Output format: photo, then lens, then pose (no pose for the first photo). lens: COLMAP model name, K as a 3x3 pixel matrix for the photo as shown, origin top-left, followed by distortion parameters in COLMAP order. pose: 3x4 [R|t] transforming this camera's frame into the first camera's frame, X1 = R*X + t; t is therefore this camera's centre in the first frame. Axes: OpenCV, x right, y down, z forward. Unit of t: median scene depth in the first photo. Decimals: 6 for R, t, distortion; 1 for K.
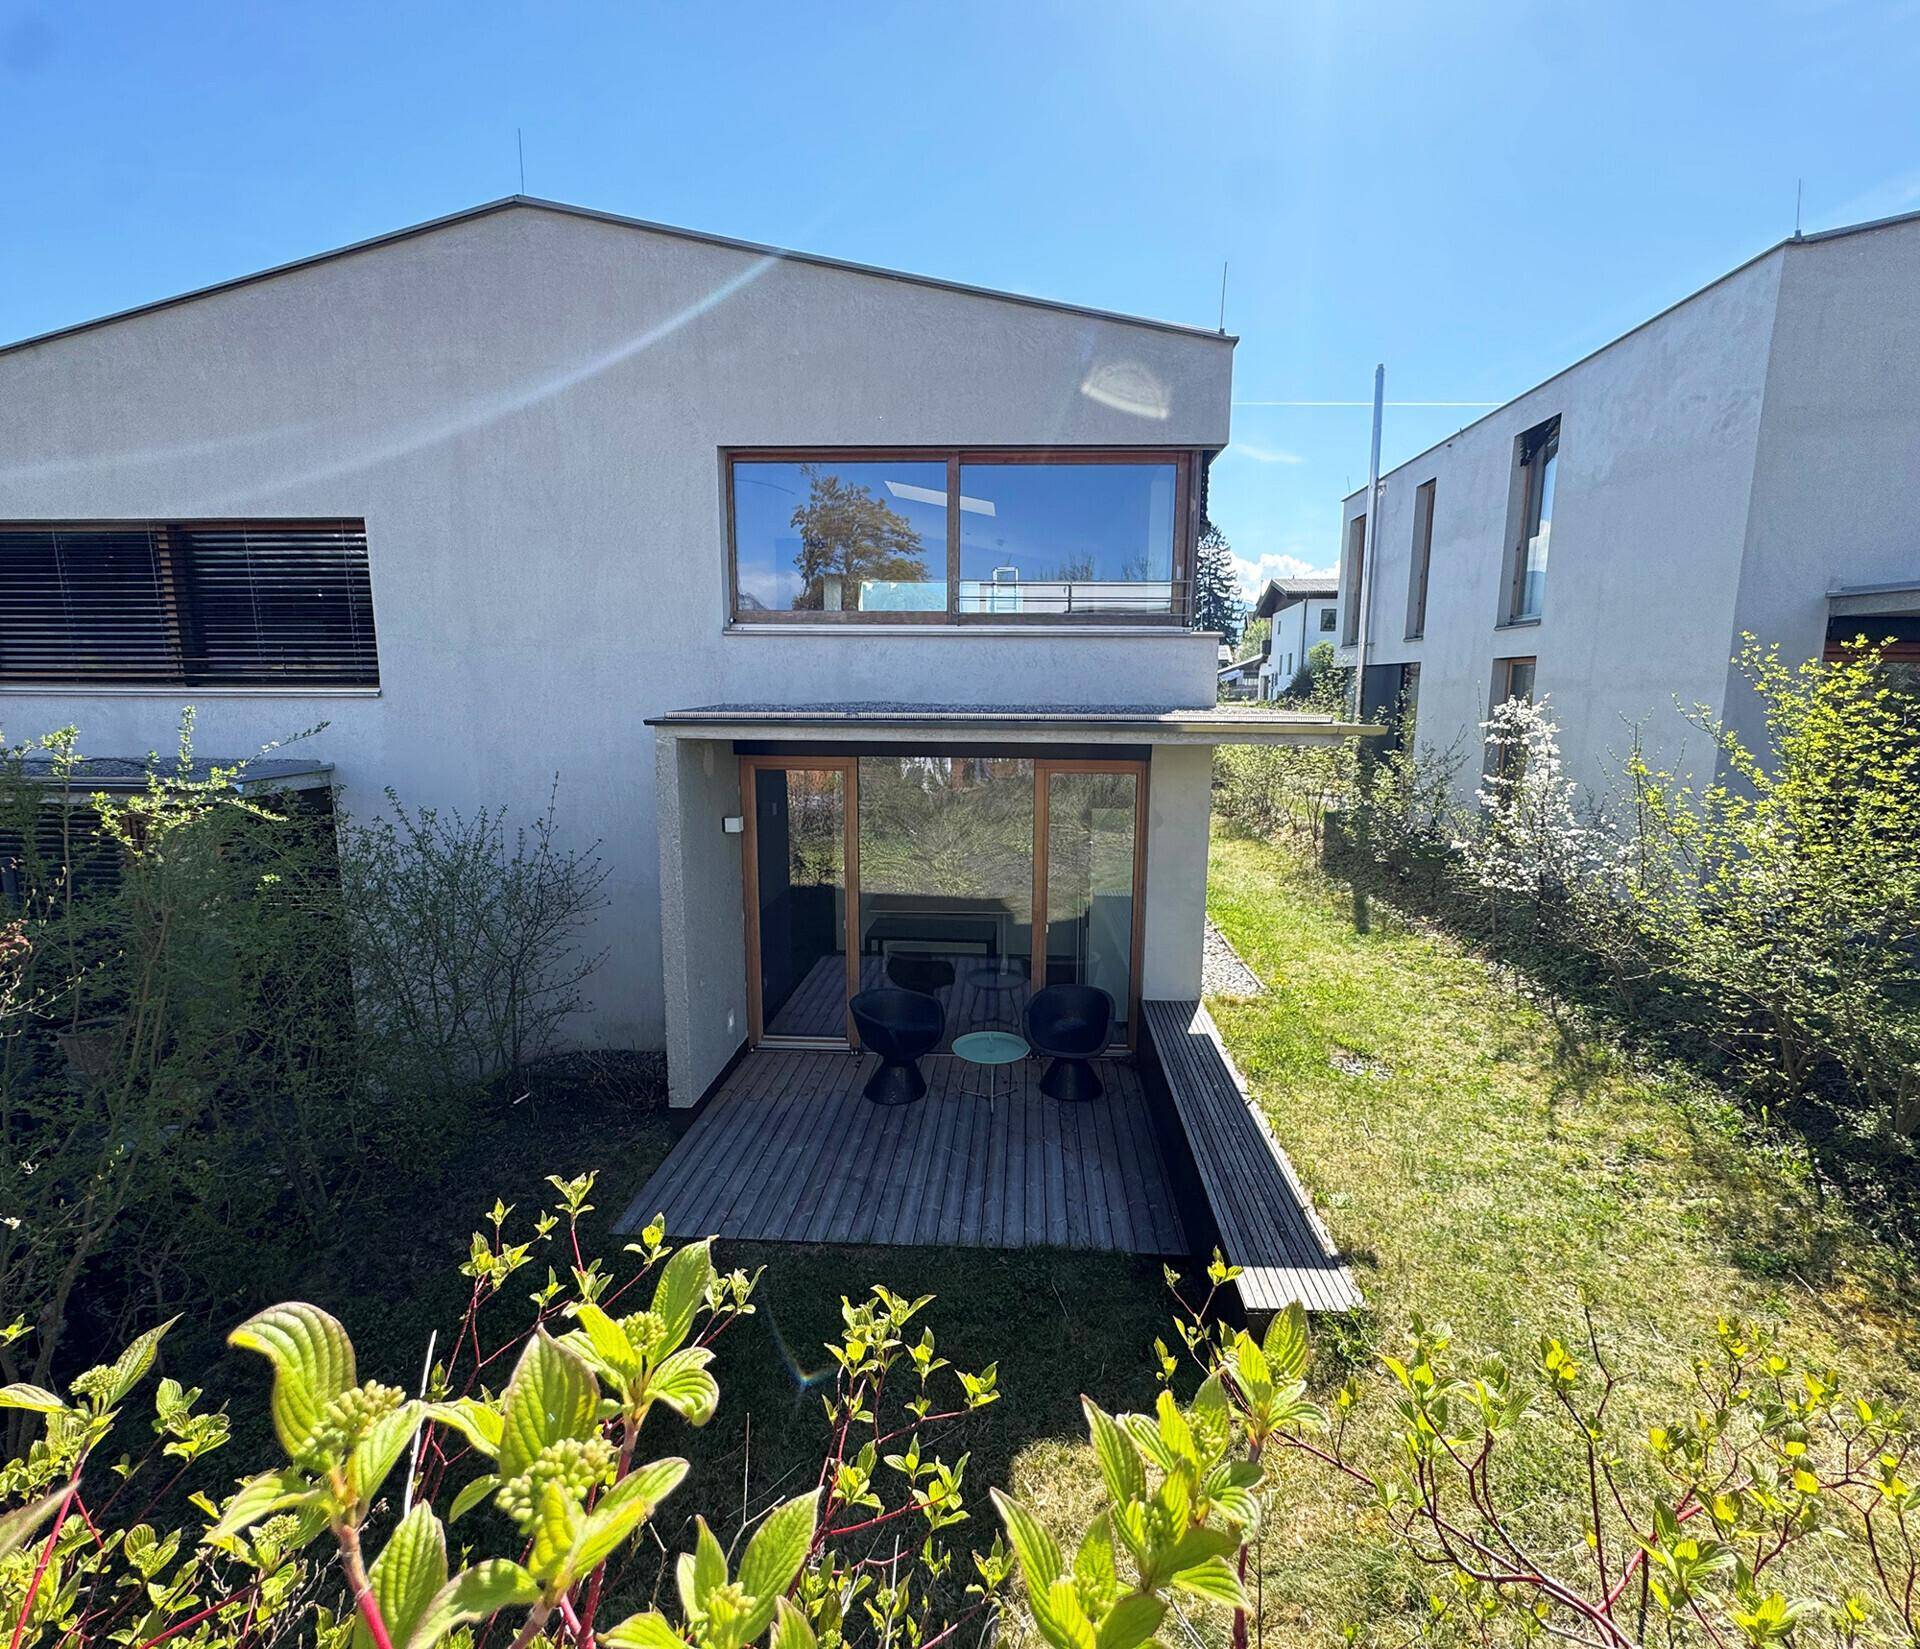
lens RADIAL K [[890.1, 0, 985.4], [0, 890.1, 830.6], [0, 0, 1]] dist [0.003745, 0.001436]
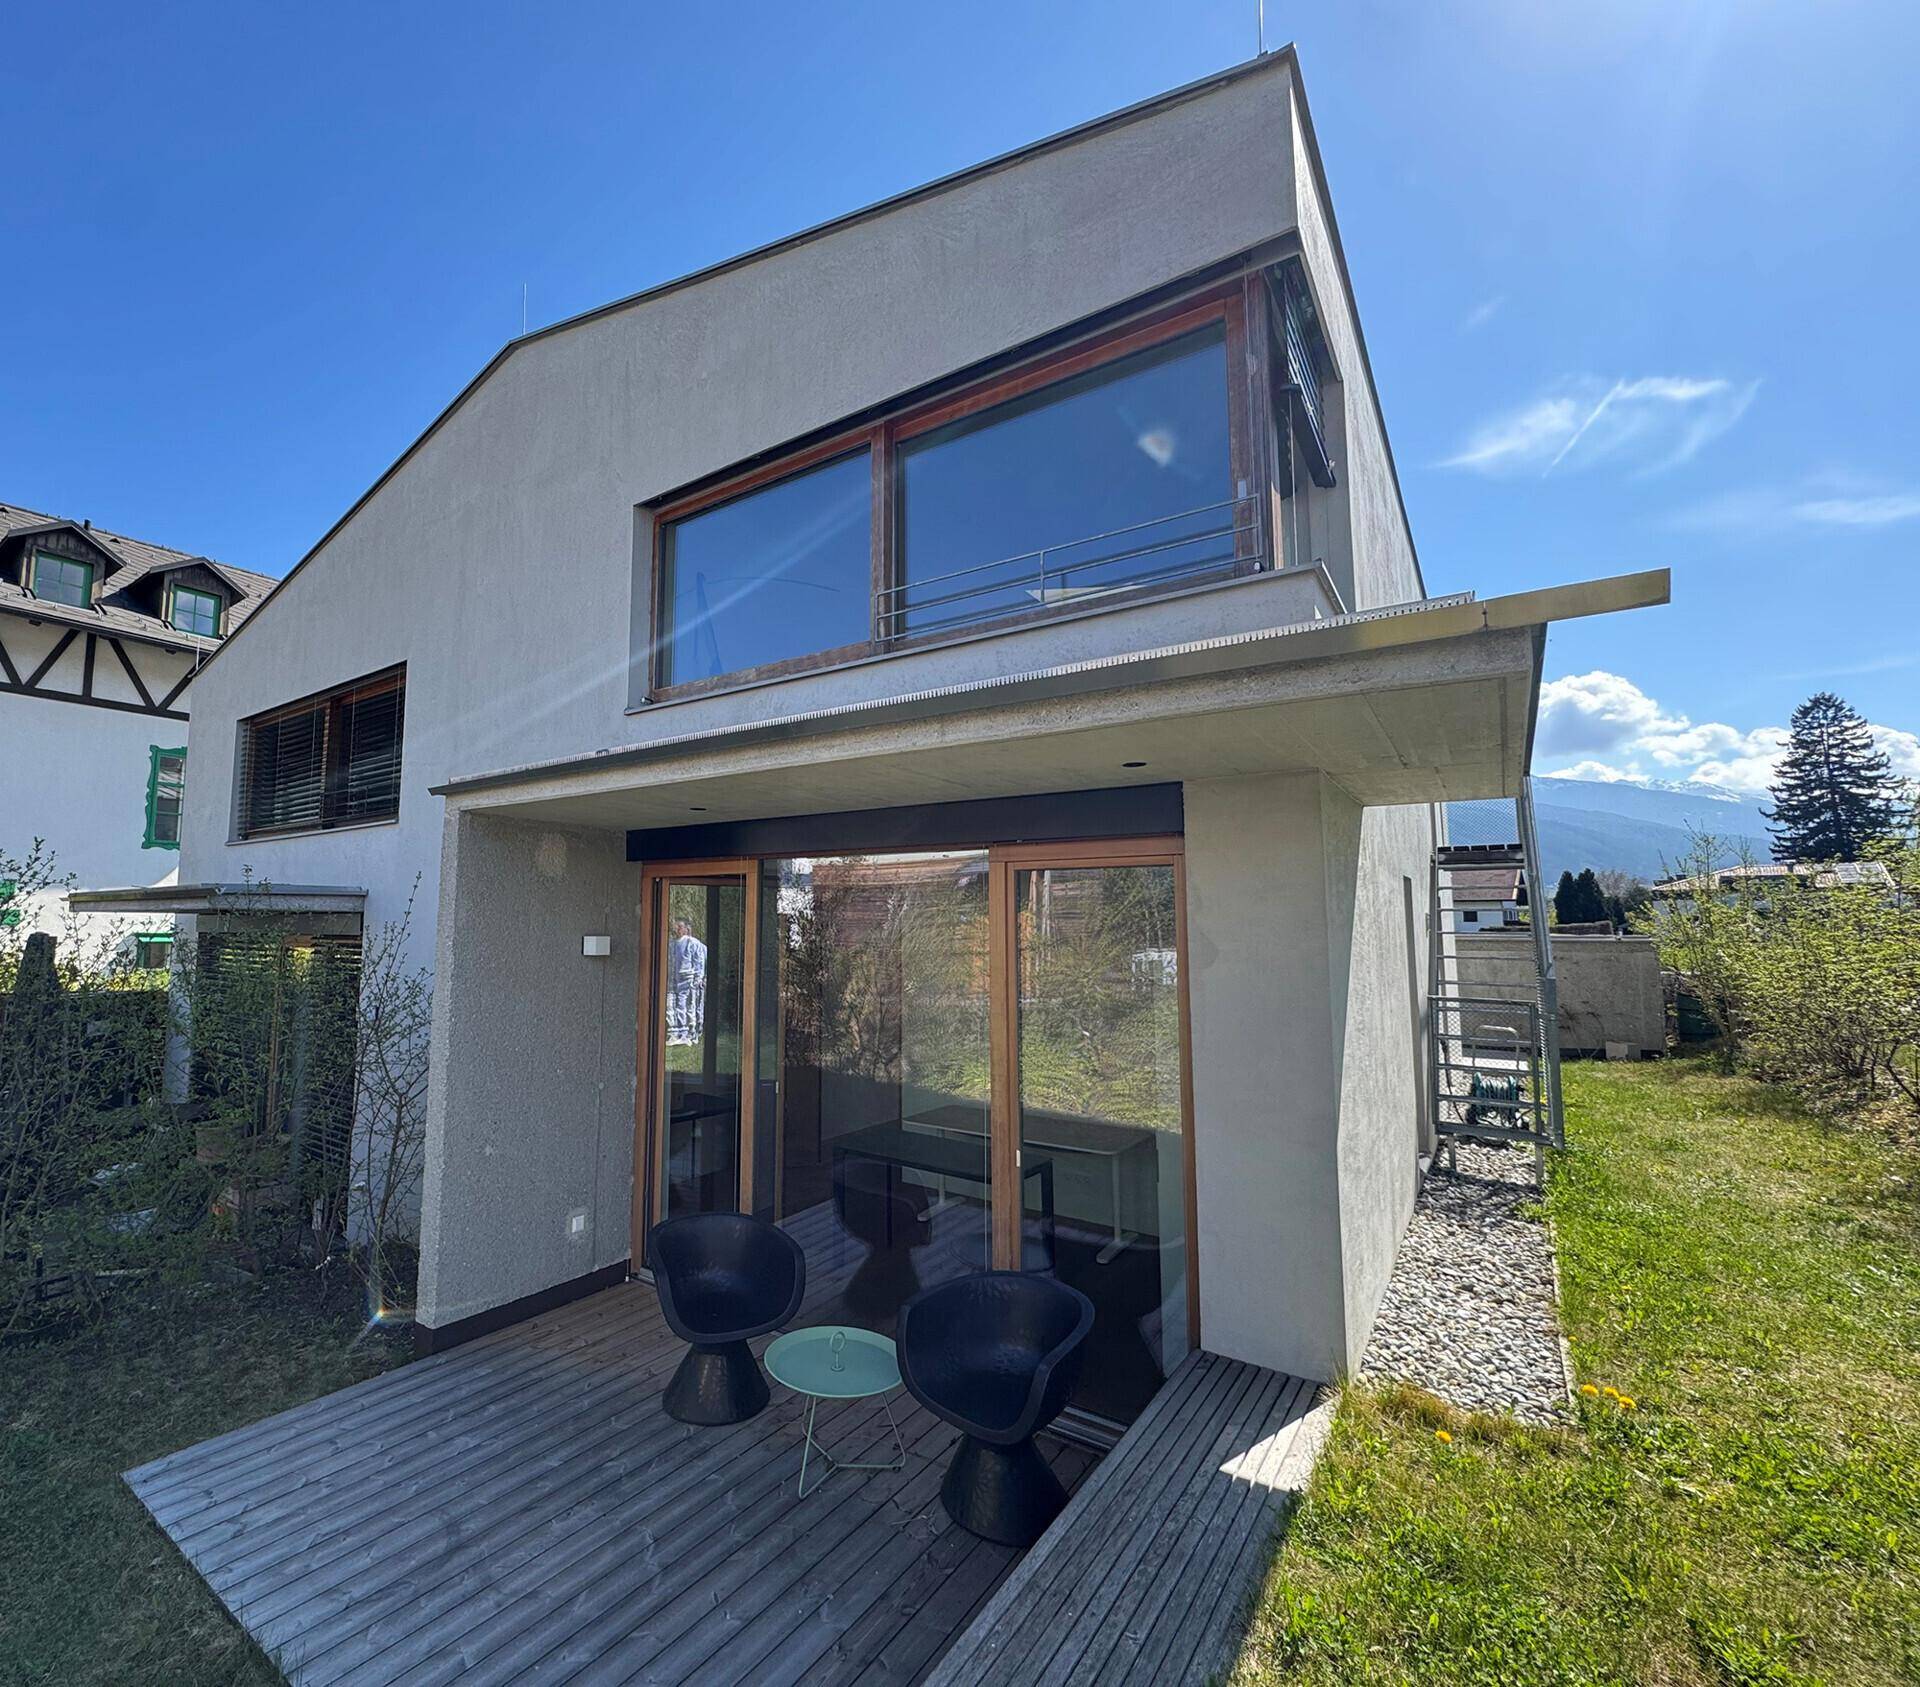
lens RADIAL K [[908.6, 0, 775.9], [0, 908.6, 837.6], [0, 0, 1]] dist [-0.004718, 0.000687]
pose [[0.805296, -0.056272, -0.590197, 0.311297], [-0.099542, 0.968521, -0.228163, 0.067565], [0.584457, 0.242488, 0.774344, 0.477960]]
